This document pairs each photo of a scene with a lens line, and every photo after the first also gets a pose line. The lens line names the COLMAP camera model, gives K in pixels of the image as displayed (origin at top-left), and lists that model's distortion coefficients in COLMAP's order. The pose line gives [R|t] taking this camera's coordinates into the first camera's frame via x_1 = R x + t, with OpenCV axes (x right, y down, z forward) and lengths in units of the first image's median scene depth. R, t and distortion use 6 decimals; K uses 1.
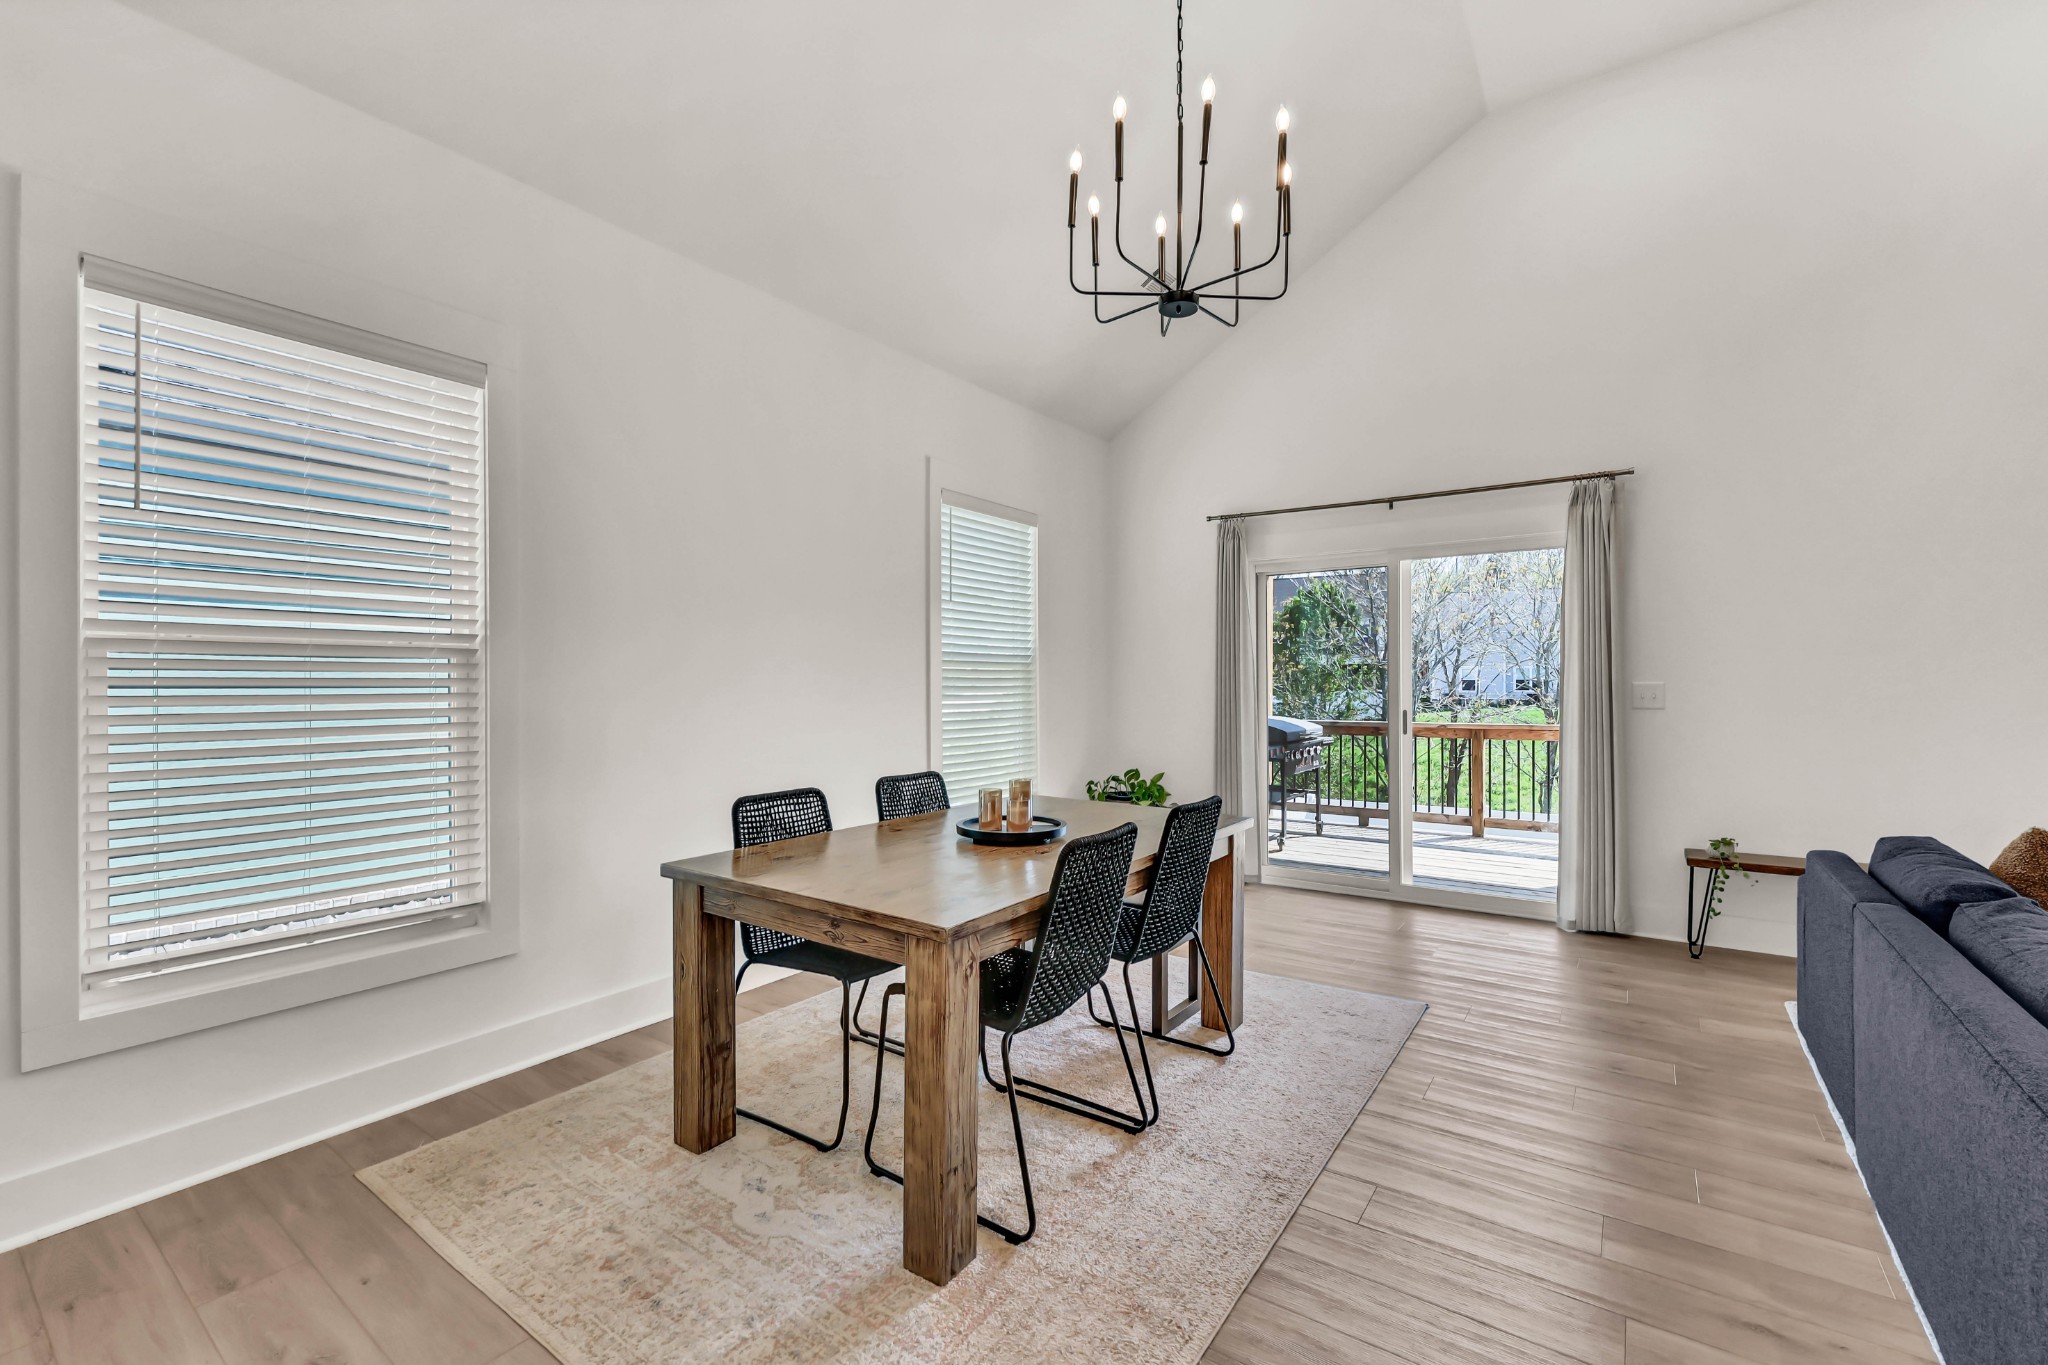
lens RADIAL K [[855.1, 0, 1034.2], [0, 855.1, 684.5], [0, 0, 1]] dist [0.000882, 0.000197]
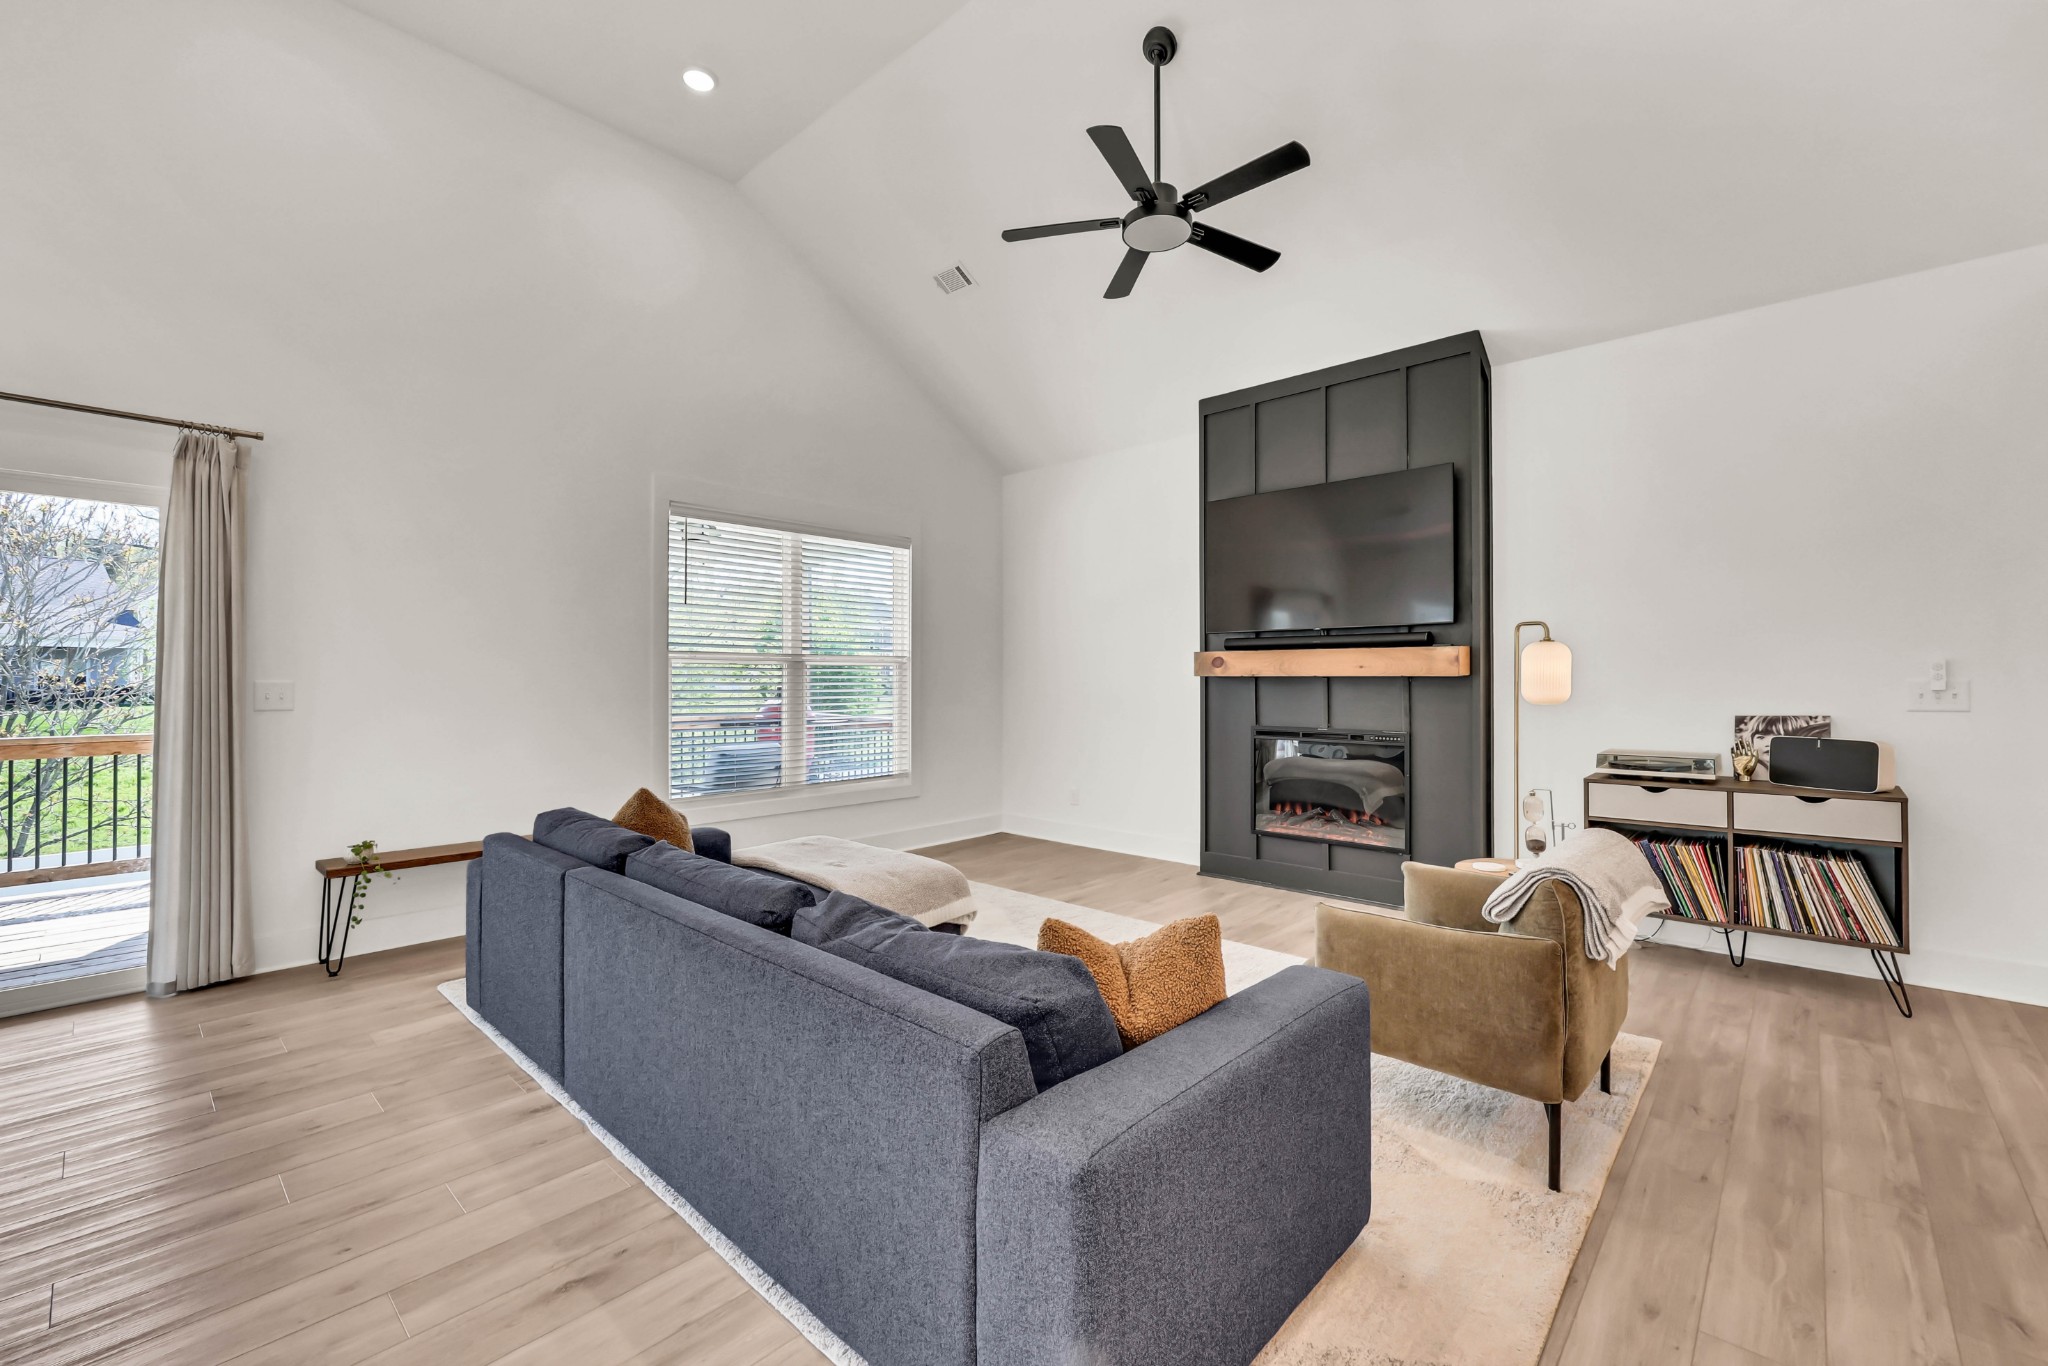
lens RADIAL K [[855.1, 0, 1032.6], [0, 855.1, 679.2], [0, 0, 1]] dist [0.000882, 0.000197]
pose [[0.133266, 0.007119, 0.991055, -0.057242], [-0.000726, 0.999975, -0.007086, 0.001656], [-0.991080, 0.000225, 0.133267, 0.119423]]
